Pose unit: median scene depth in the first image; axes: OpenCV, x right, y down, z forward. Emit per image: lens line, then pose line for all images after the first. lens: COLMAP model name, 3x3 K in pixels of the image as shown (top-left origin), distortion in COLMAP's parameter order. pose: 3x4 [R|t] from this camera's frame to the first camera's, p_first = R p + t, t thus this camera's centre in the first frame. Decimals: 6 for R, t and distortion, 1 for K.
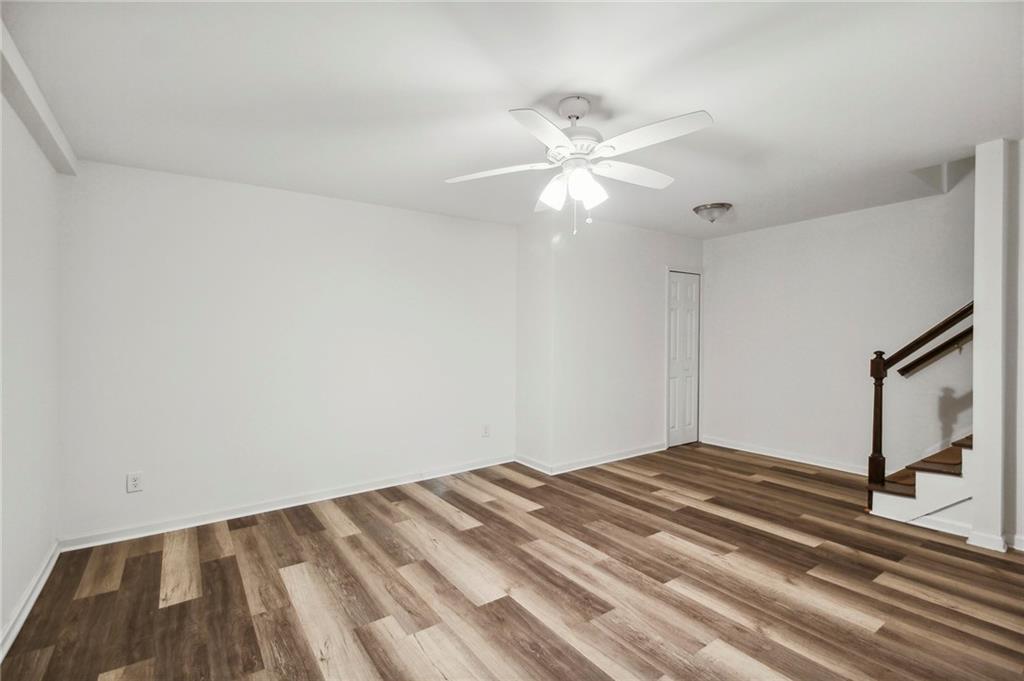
lens RADIAL K [[480.4, 0, 506.3], [0, 480.4, 331.9], [0, 0, 1]] dist [-0.017869, -0.001827]
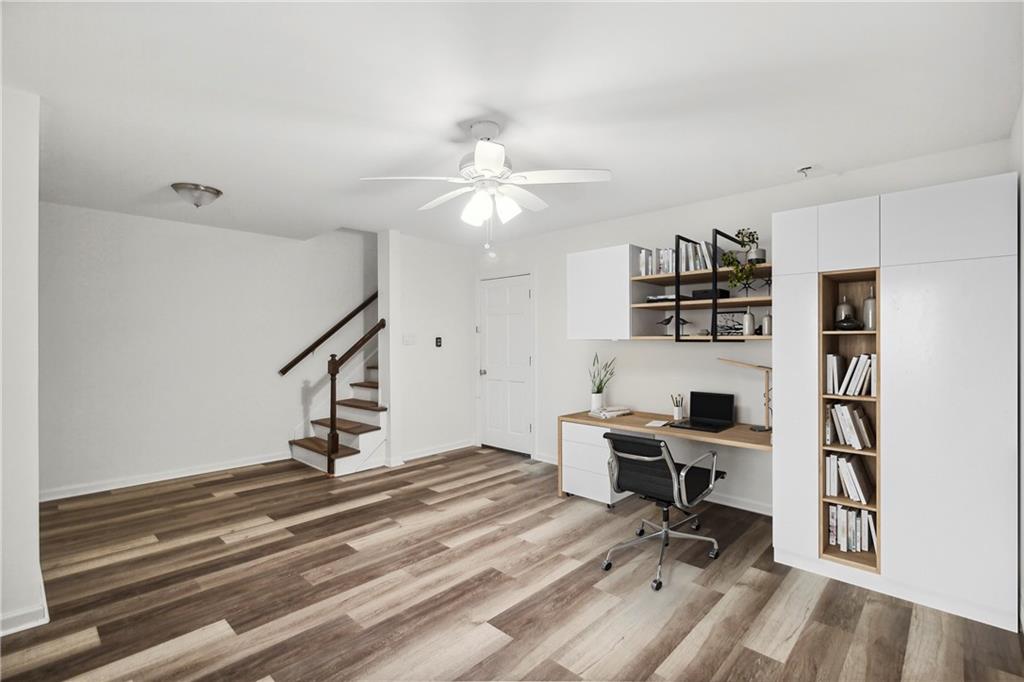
lens RADIAL K [[480.4, 0, 505.3], [0, 480.4, 344.4], [0, 0, 1]] dist [-0.017869, -0.001827]
pose [[-0.223124, -0.007158, 0.974764, -0.687271], [0.001285, 0.999970, 0.007637, 0.003227], [-0.974789, 0.002957, -0.223108, 0.887576]]
